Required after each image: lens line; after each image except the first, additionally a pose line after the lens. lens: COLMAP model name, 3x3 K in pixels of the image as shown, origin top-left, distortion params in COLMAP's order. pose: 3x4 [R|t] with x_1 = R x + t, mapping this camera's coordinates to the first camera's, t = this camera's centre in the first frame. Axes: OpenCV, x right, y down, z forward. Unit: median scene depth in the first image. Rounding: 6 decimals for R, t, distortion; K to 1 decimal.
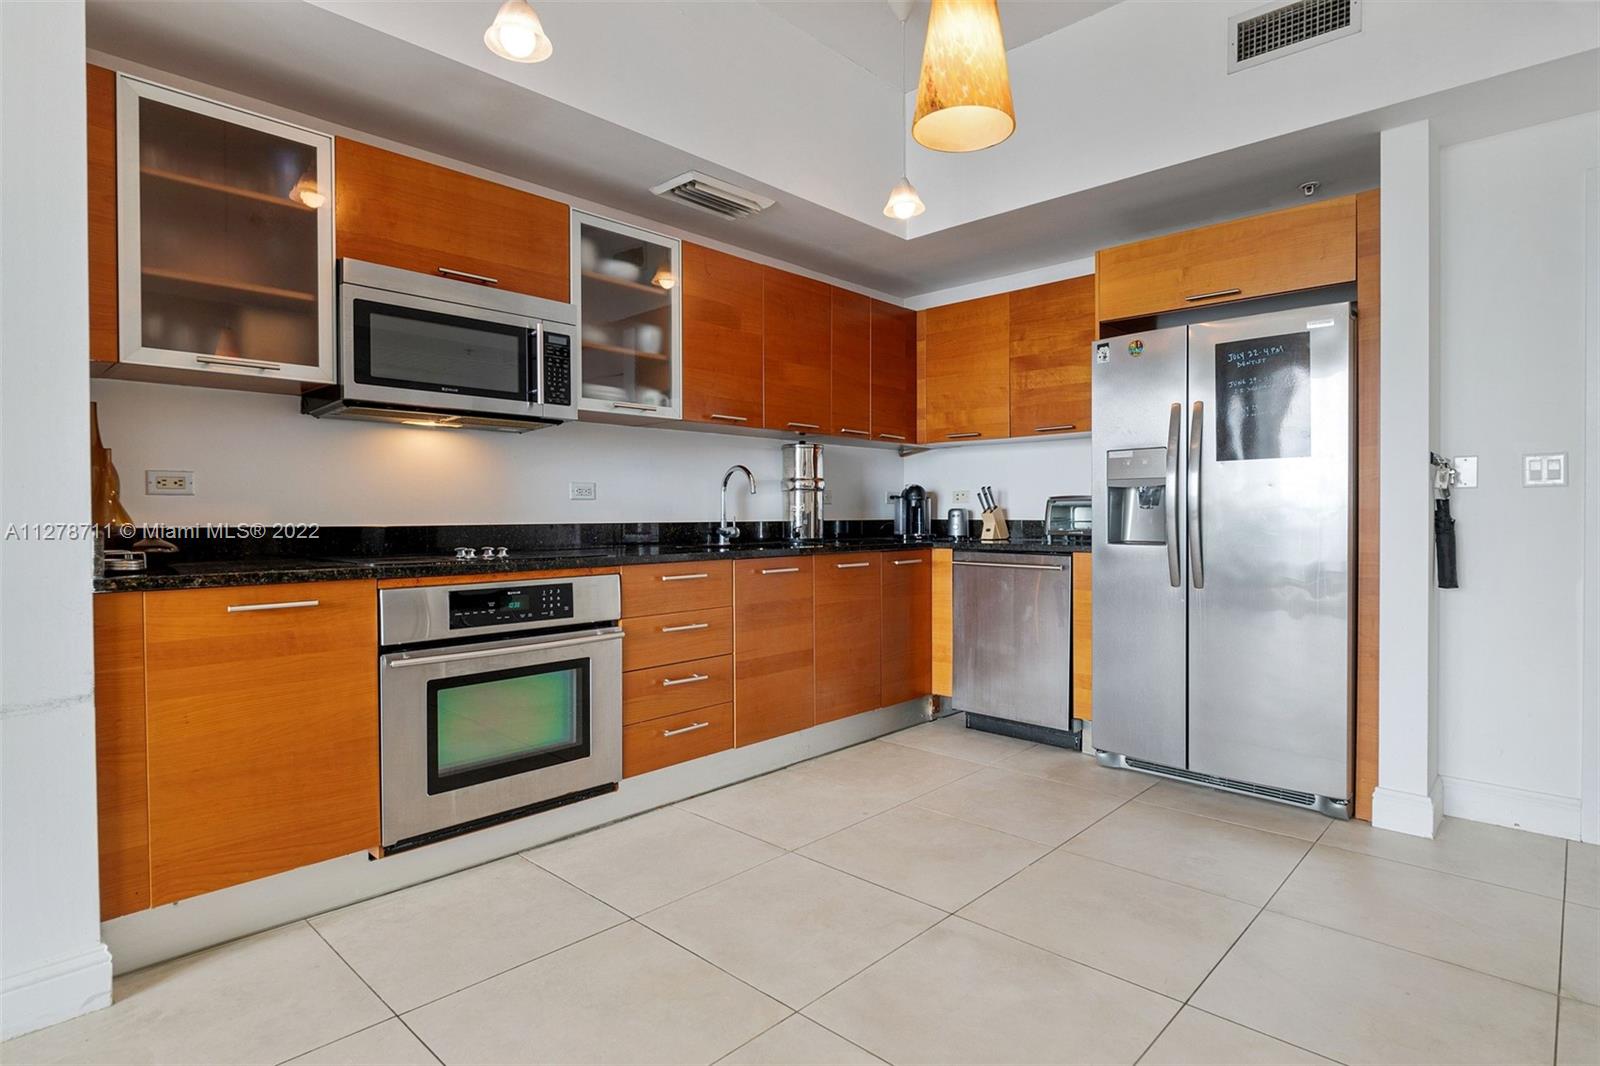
lens RADIAL K [[837.7, 0, 800.9], [0, 837.7, 526.7], [0, 0, 1]] dist [0.002330, -0.012534]
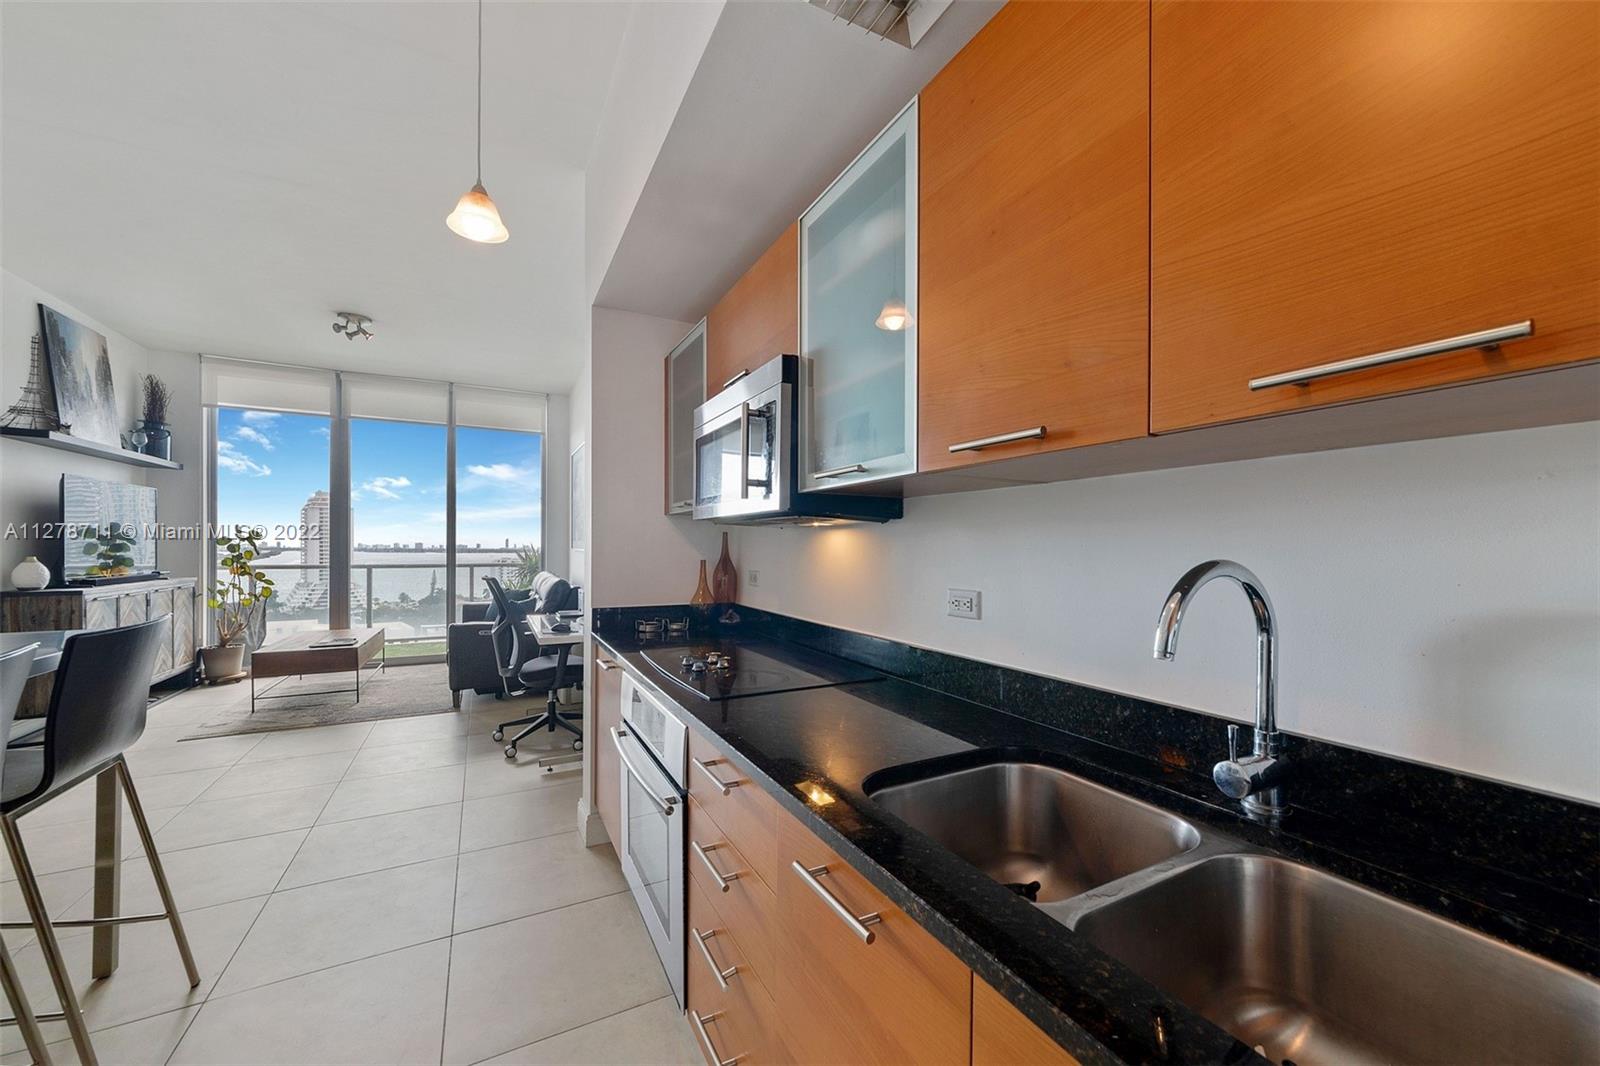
lens RADIAL K [[607.8, 0, 811.8], [0, 607.8, 551.7], [0, 0, 1]] dist [-0.009450, 0.006274]
pose [[-0.315958, 0.007272, -0.948745, 0.226890], [-0.018871, 0.999725, 0.013948, -0.096214], [0.948586, 0.022311, -0.315733, 1.185907]]
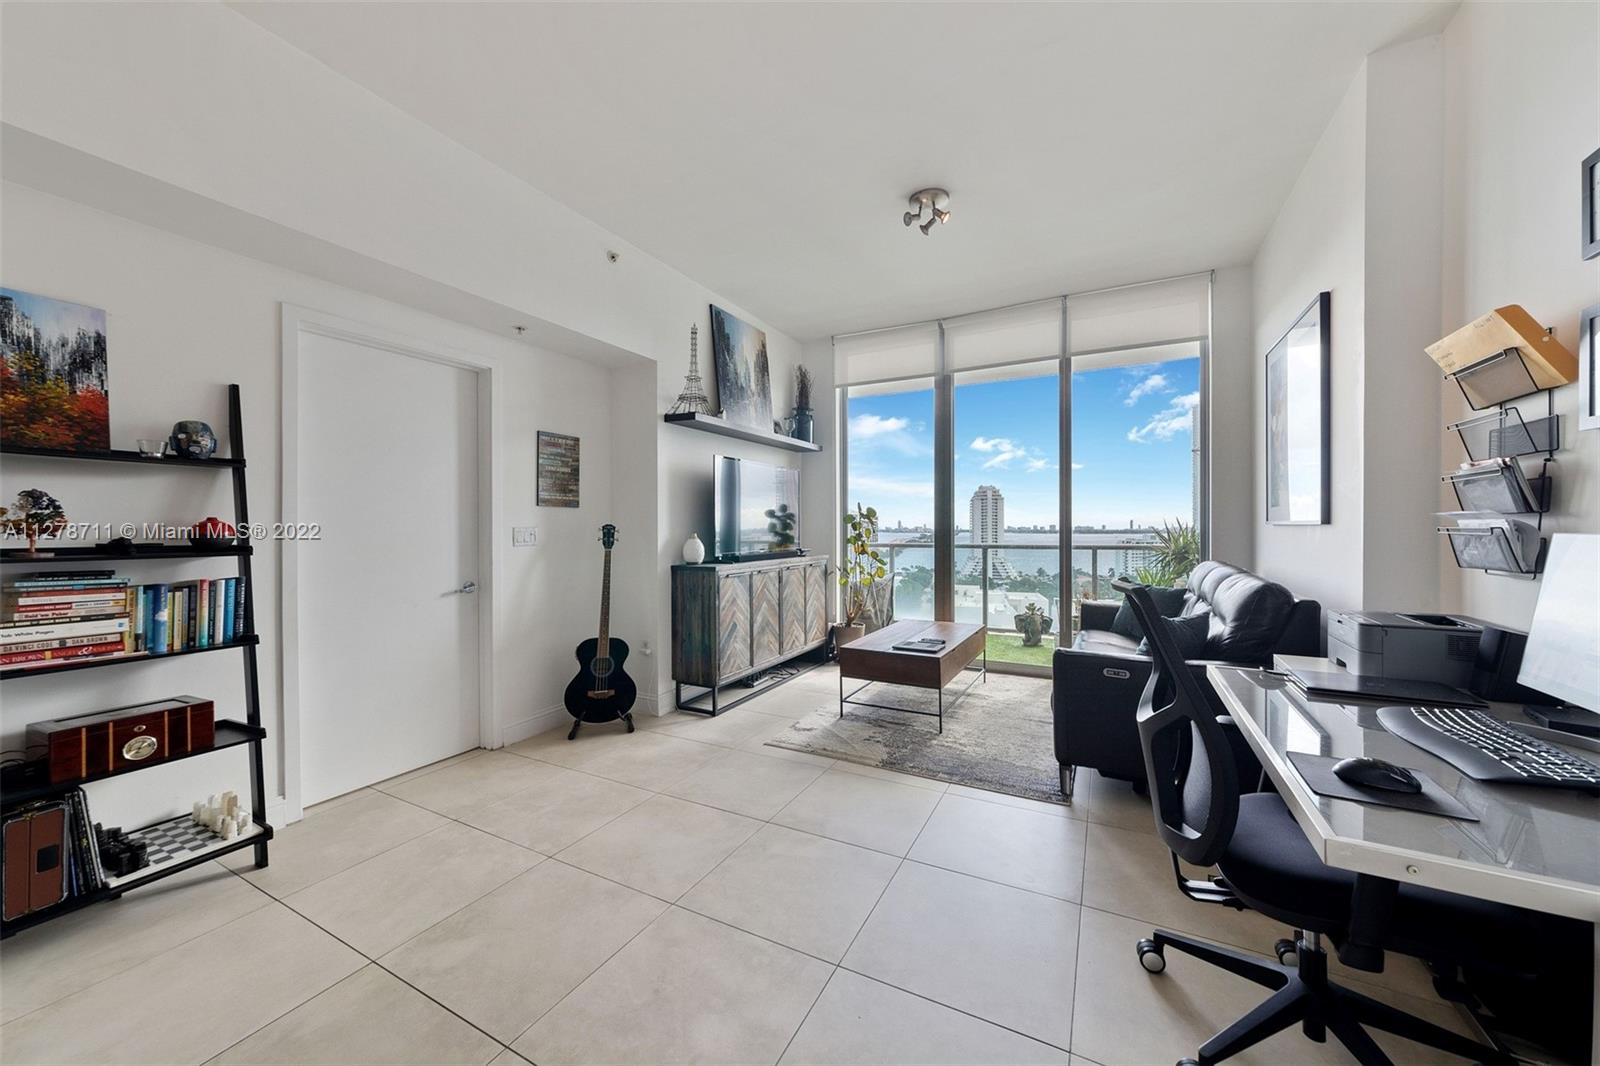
lens RADIAL K [[577.6, 0, 805.0], [0, 577.6, 531.0], [0, 0, 1]] dist [0.002114, 0.000120]
pose [[-0.963909, 0.007685, -0.266120, -0.380105], [0.002412, 0.999794, 0.020134, -0.067643], [0.266220, 0.018765, -0.963730, 0.535342]]
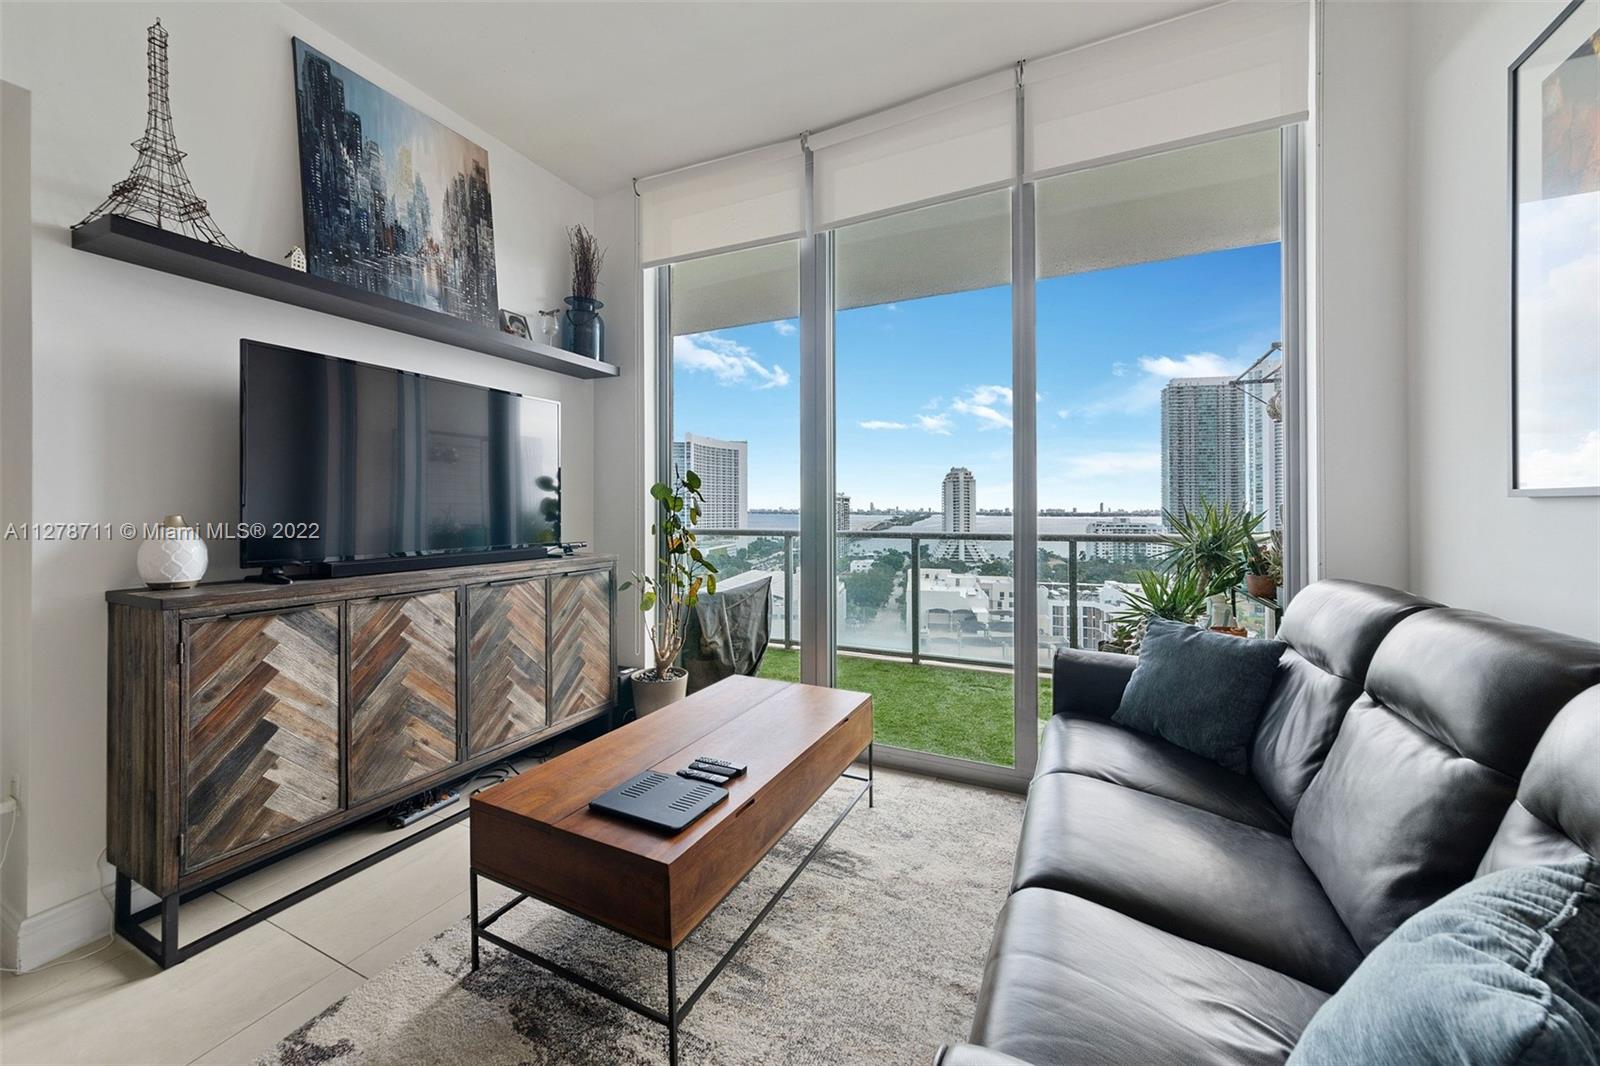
lens RADIAL K [[589.7, 0, 799.3], [0, 589.7, 506.1], [0, 0, 1]] dist [0.001427, 0.000054]
pose [[-0.952471, 0.001681, -0.304625, -0.906282], [-0.000940, 0.999964, 0.008457, -0.050761], [0.304628, 0.008342, -0.952435, -0.072145]]
